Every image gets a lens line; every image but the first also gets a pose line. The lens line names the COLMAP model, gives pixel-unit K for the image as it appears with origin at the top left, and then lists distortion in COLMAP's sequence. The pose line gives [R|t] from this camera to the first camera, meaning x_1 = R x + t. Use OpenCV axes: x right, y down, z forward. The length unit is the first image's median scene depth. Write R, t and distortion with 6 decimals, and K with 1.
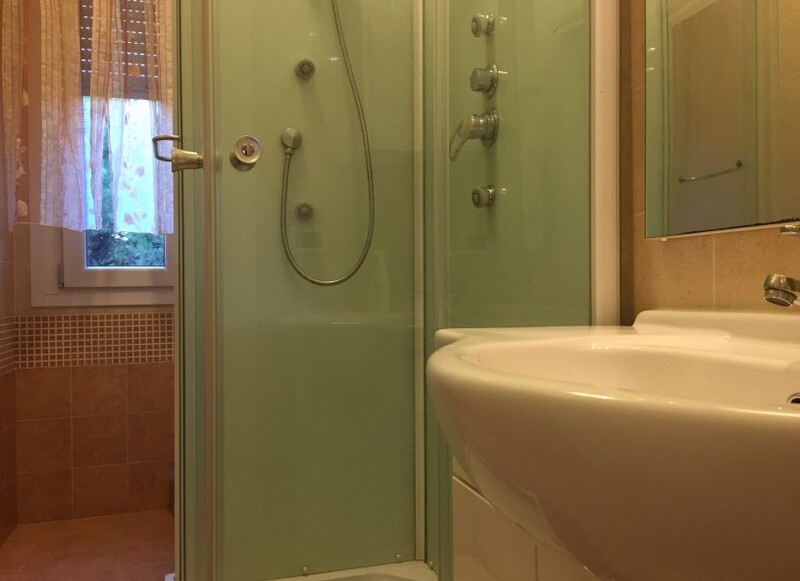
lens RADIAL K [[677.5, 0, 400.0], [0, 677.5, 290.5], [0, 0, 1]] dist [0.034859, -0.005616]
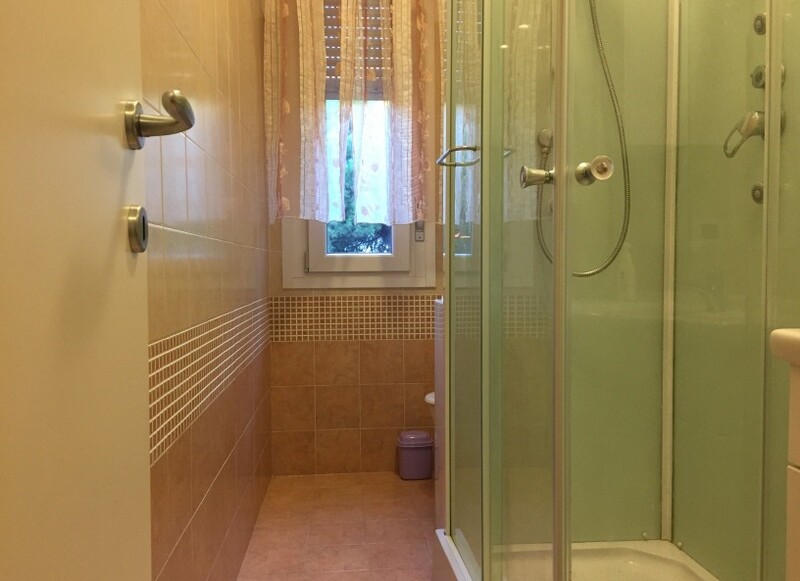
lens RADIAL K [[676.9, 0, 397.9], [0, 676.9, 293.8], [0, 0, 1]] dist [0.096217, -0.134334]
pose [[0.975904, 0.013263, -0.217799, -0.101740], [-0.004425, 0.999149, 0.041015, -0.015038], [0.218158, -0.039063, 0.975131, -0.070220]]
